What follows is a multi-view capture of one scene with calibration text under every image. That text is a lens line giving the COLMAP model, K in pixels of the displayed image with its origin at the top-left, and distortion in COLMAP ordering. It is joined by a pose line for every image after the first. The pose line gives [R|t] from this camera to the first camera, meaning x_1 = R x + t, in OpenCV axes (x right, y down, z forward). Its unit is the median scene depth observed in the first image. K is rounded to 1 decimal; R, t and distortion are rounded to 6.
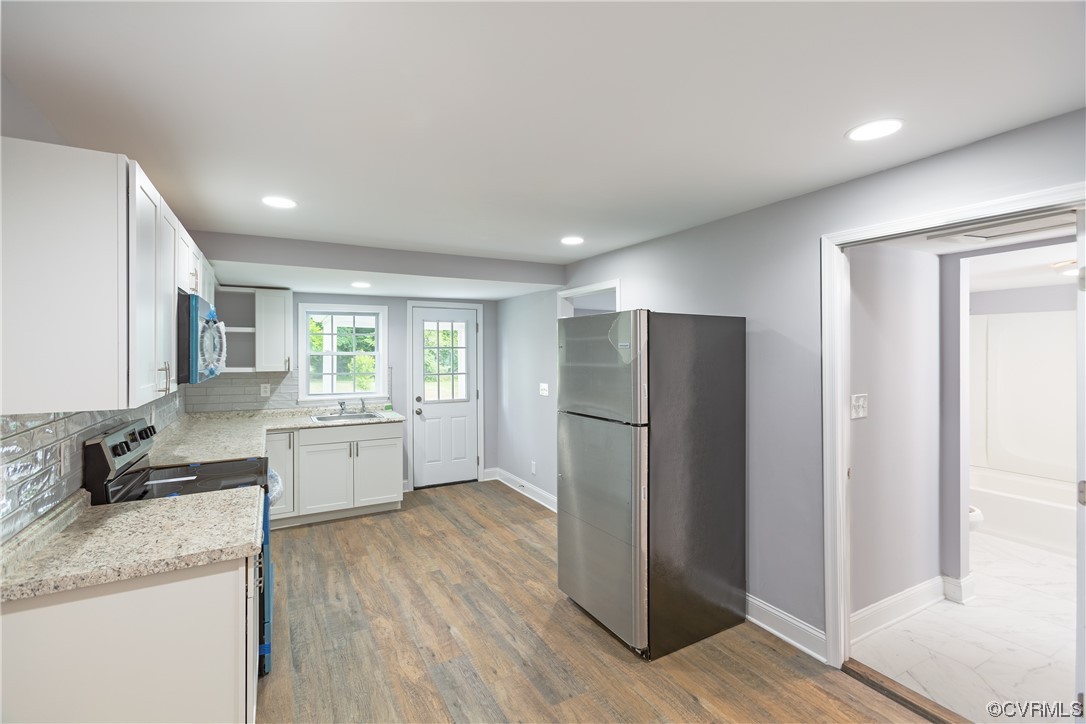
lens RADIAL K [[476.5, 0, 543.5], [0, 476.5, 353.3], [0, 0, 1]] dist [0.001330, 0.000744]
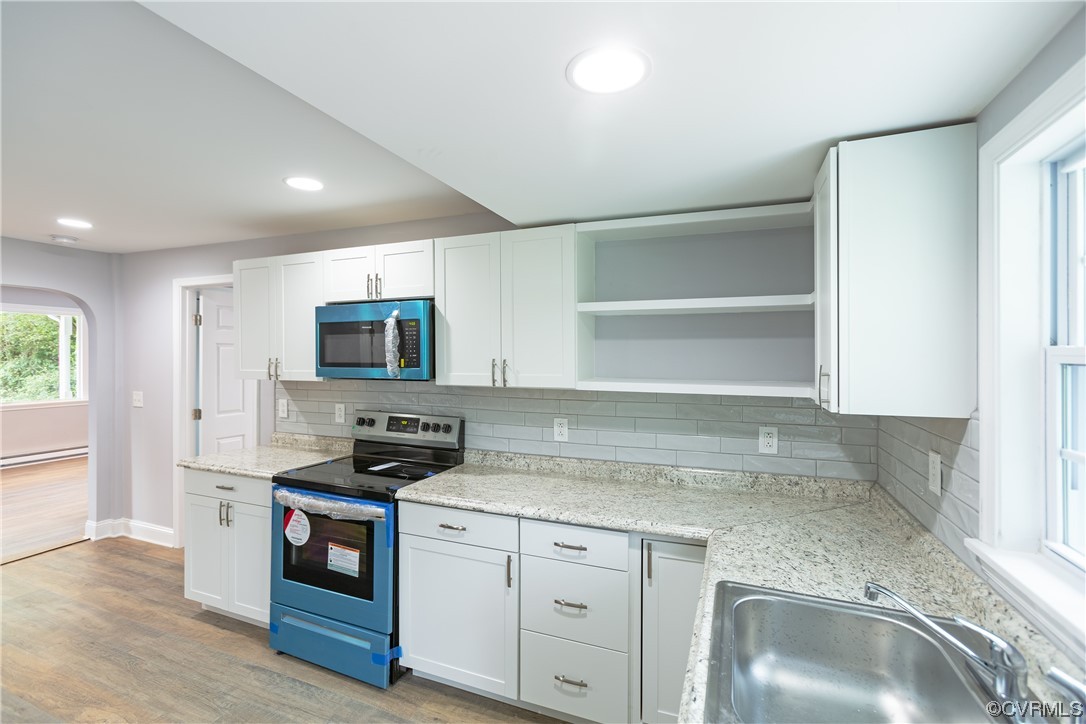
lens RADIAL K [[476.5, 0, 543.5], [0, 476.5, 353.3], [0, 0, 1]] dist [0.001330, 0.000744]
pose [[-0.782514, 0.000145, -0.622633, -0.356391], [-0.000956, 0.999999, 0.001434, -0.010788], [0.622632, 0.001717, -0.782513, 2.102069]]
